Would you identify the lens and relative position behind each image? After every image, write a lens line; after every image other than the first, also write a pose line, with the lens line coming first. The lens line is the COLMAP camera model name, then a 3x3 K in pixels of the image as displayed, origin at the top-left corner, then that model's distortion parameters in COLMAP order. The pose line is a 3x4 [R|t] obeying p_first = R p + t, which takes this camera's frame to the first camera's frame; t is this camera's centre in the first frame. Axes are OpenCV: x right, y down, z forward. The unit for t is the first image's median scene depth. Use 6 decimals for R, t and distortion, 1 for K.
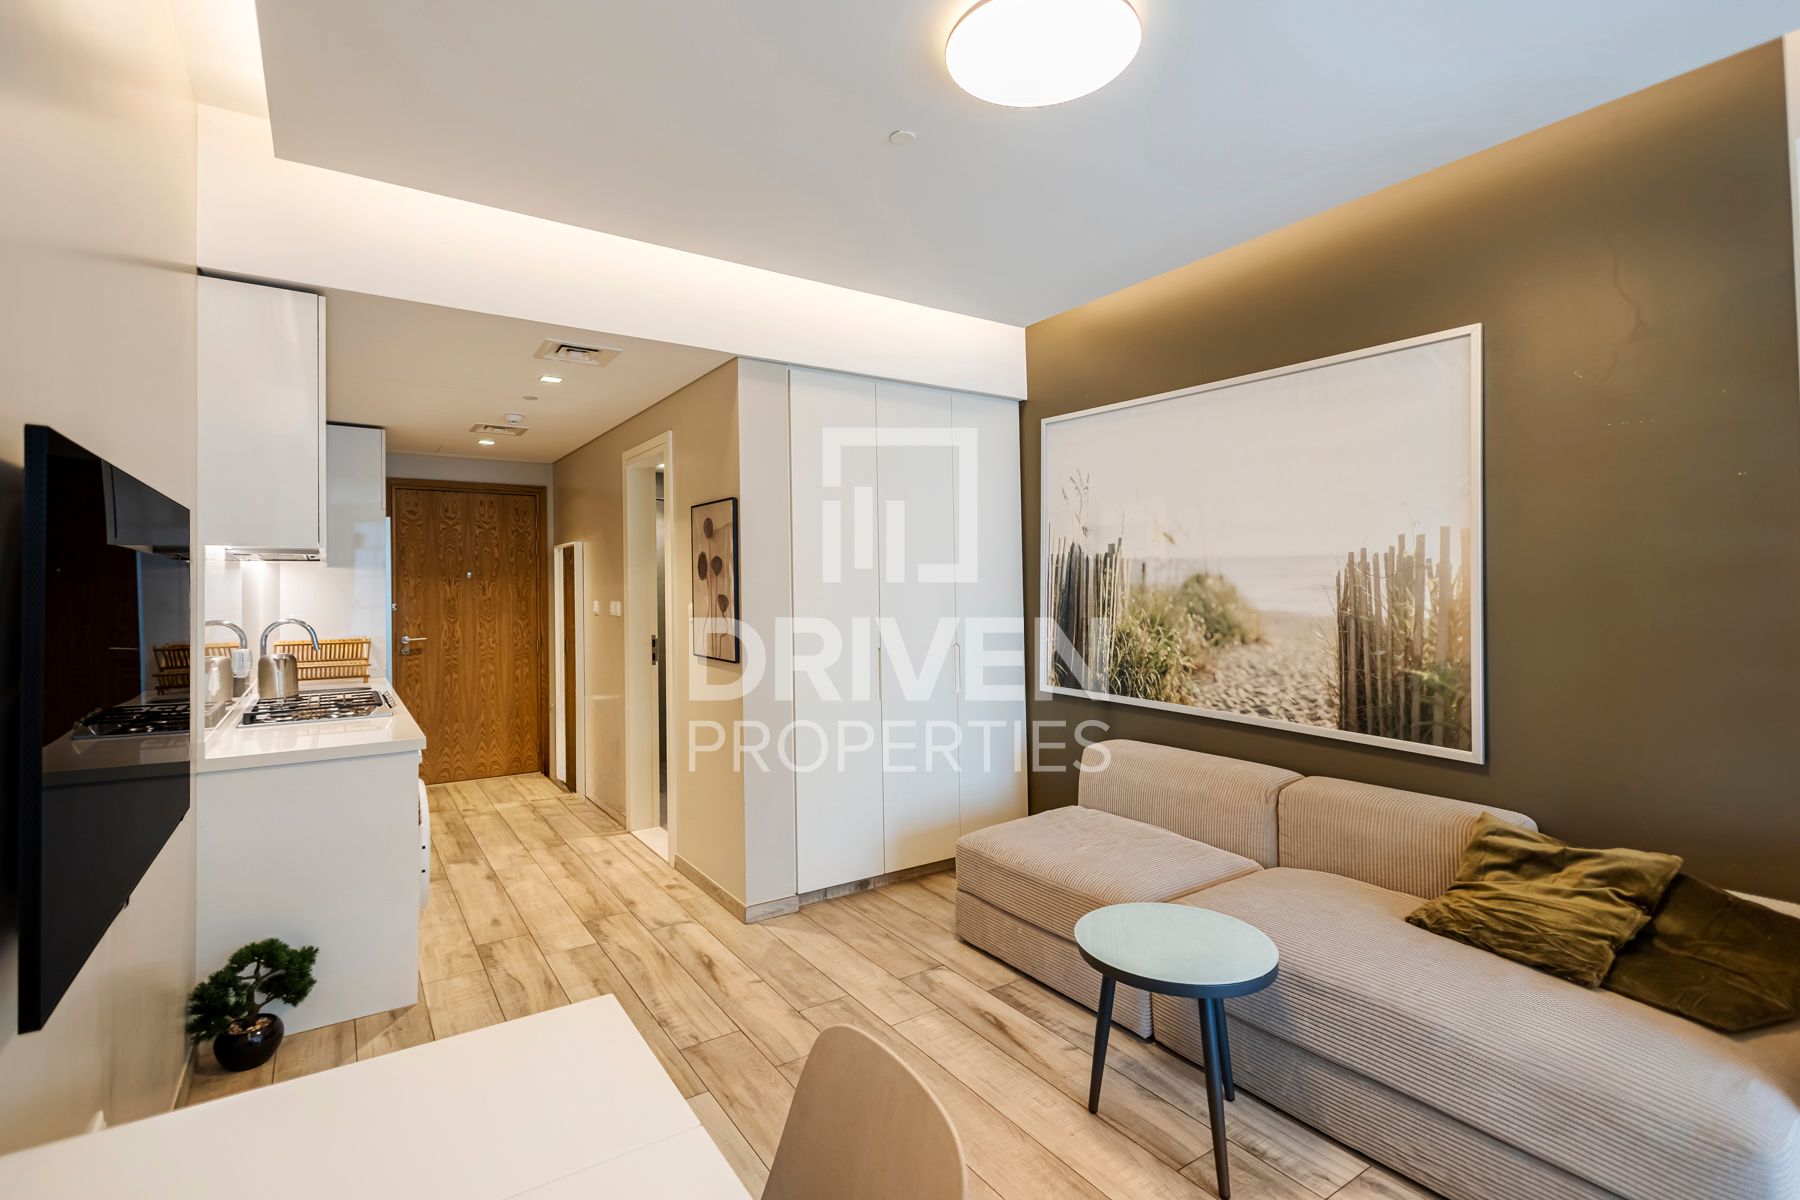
lens RADIAL K [[850.0, 0, 915.8], [0, 850.0, 582.4], [0, 0, 1]] dist [-0.000606, -0.000344]
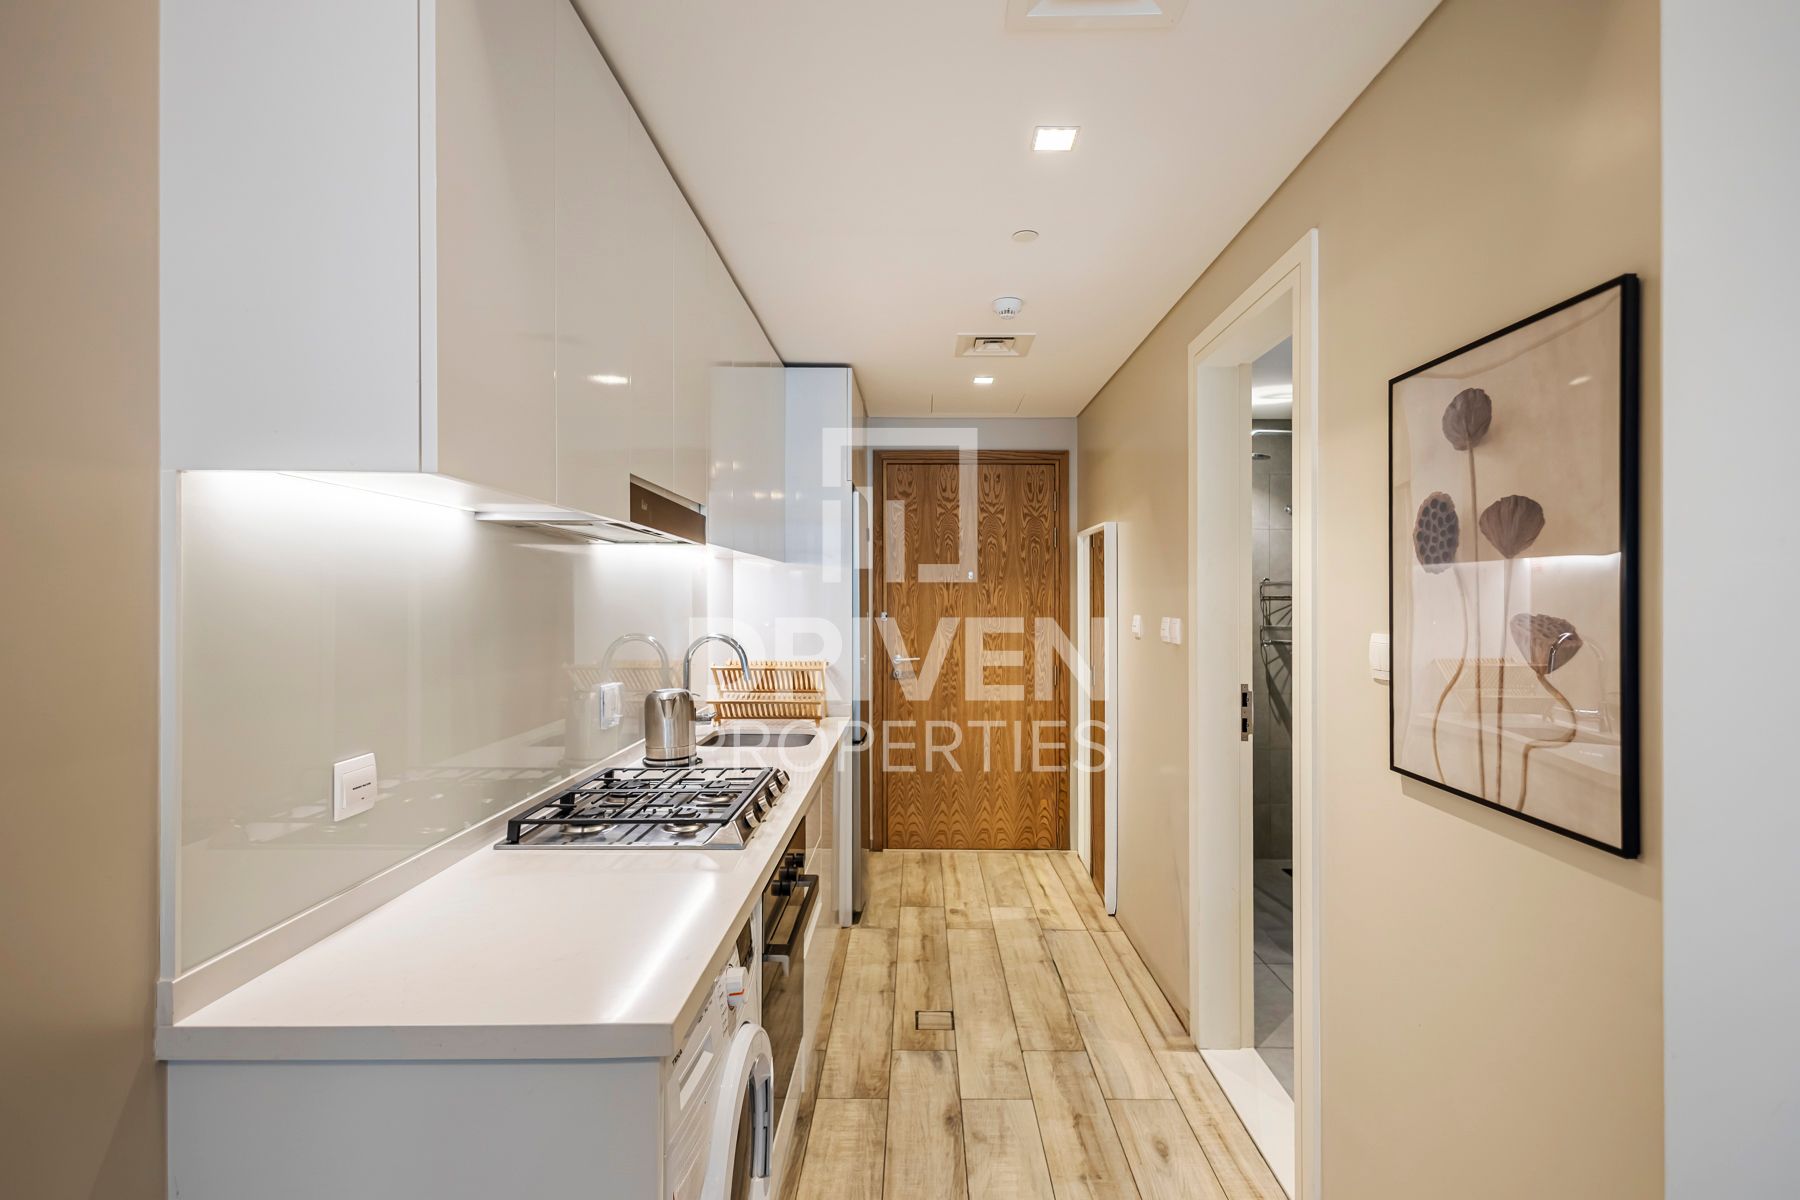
lens RADIAL K [[850.0, 0, 915.8], [0, 850.0, 582.4], [0, 0, 1]] dist [-0.000606, -0.000344]
pose [[0.822115, 0.001448, -0.569320, -0.258834], [-0.006371, 0.999958, -0.006658, 0.005499], [0.569286, 0.009101, 0.822089, 0.662553]]
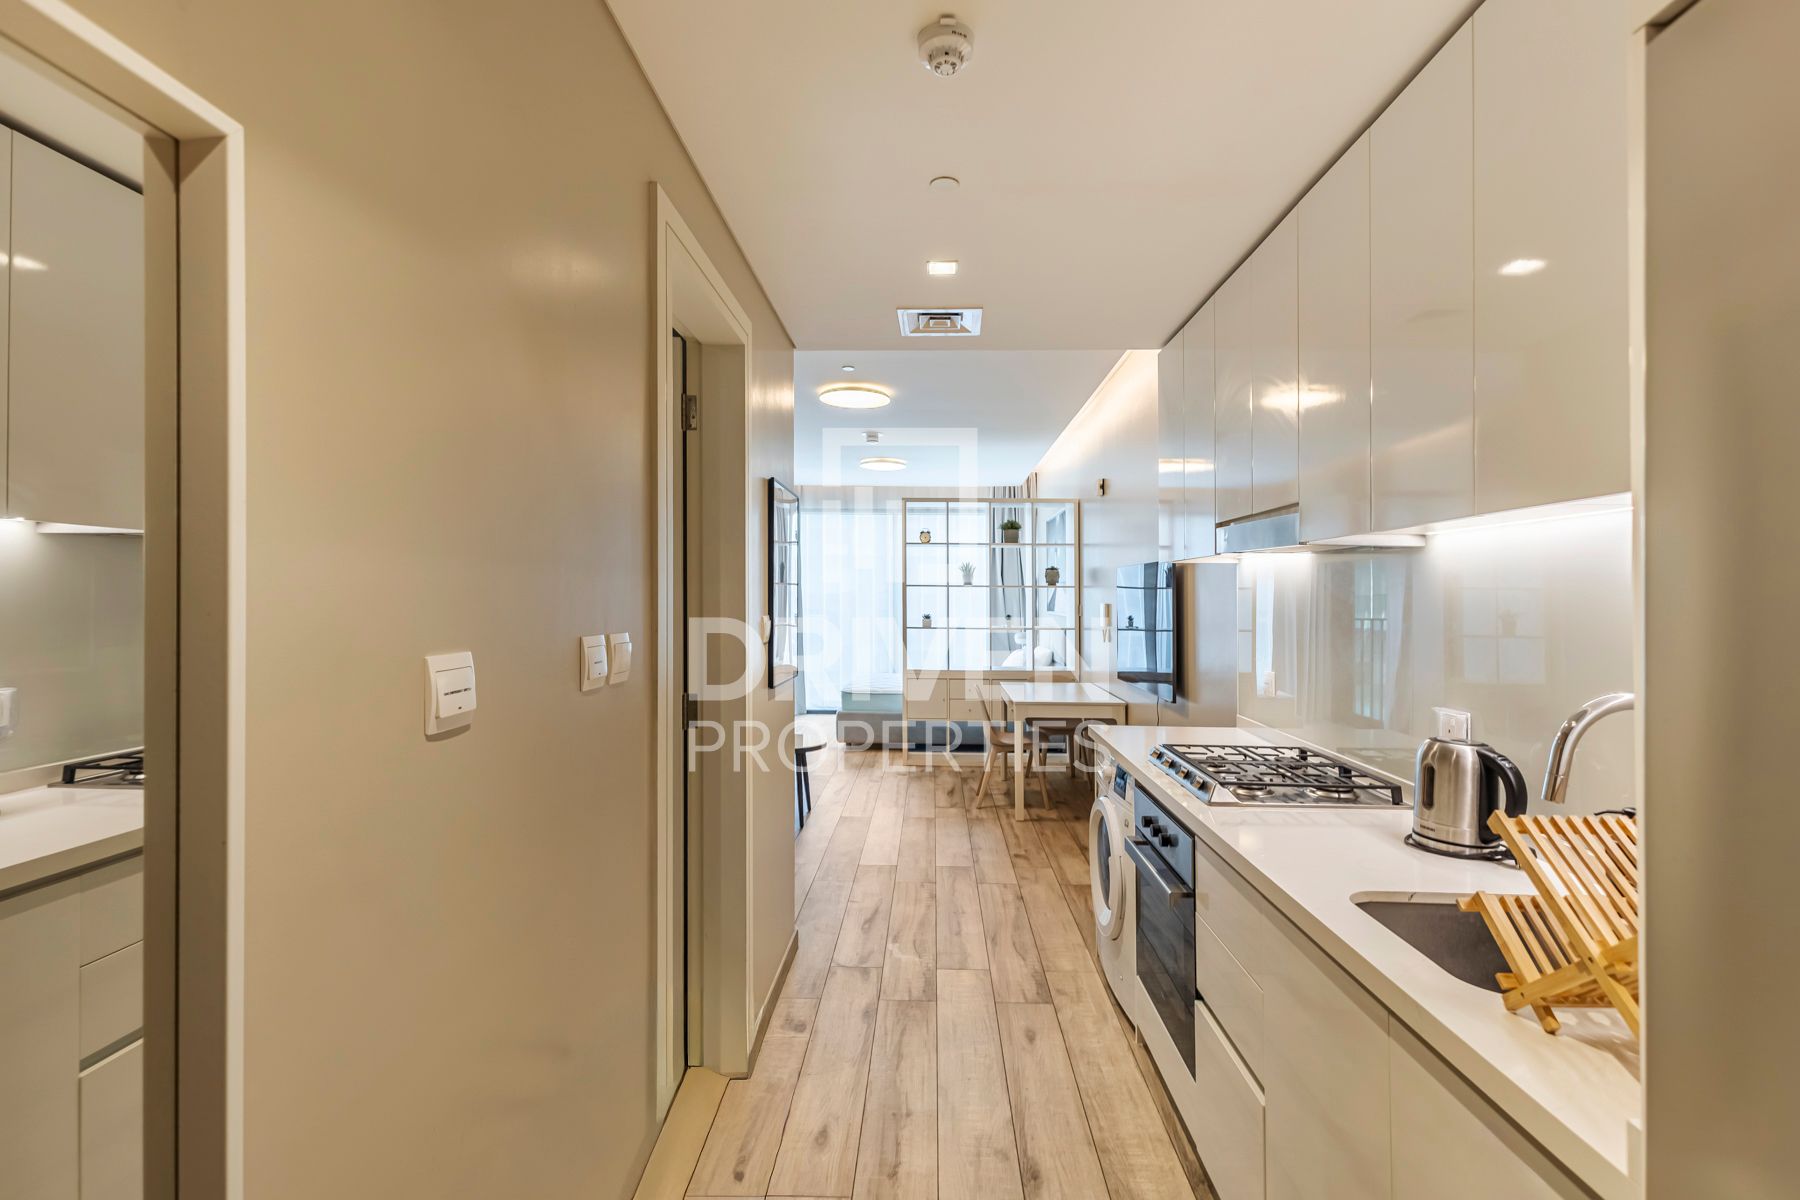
lens RADIAL K [[850.0, 0, 915.8], [0, 850.0, 582.4], [0, 0, 1]] dist [-0.000606, -0.000344]
pose [[-0.812922, 0.018770, 0.582071, -0.918209], [0.004065, 0.999639, -0.026557, 0.018205], [-0.582359, -0.019223, -0.812705, 1.797457]]
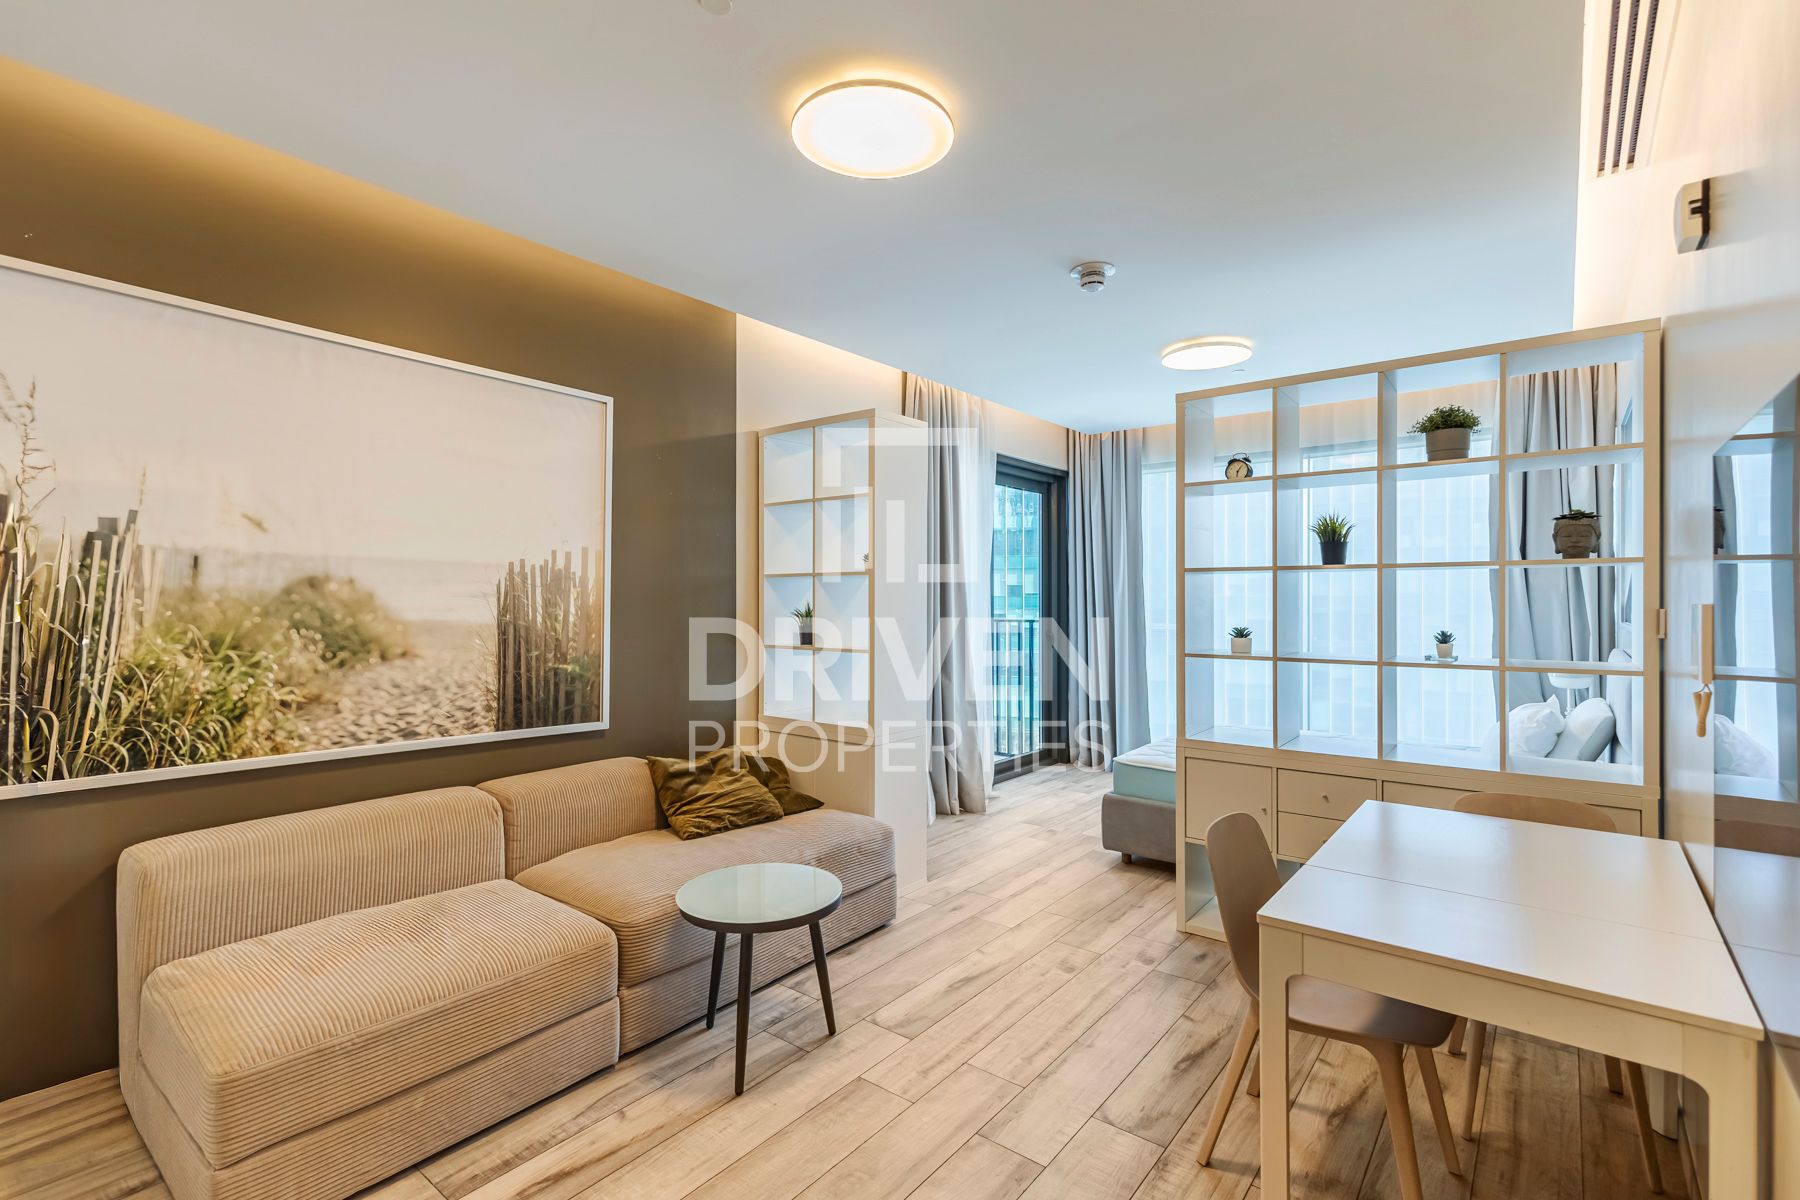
lens RADIAL K [[808.4, 0, 900.0], [0, 808.4, 600.0], [0, 0, 1]] dist [0.001912, 0.000222]
pose [[-0.290230, 0.007200, 0.956930, -0.542372], [-0.001256, 0.999968, -0.007905, 0.017607], [-0.956956, -0.003496, -0.290212, 0.745520]]
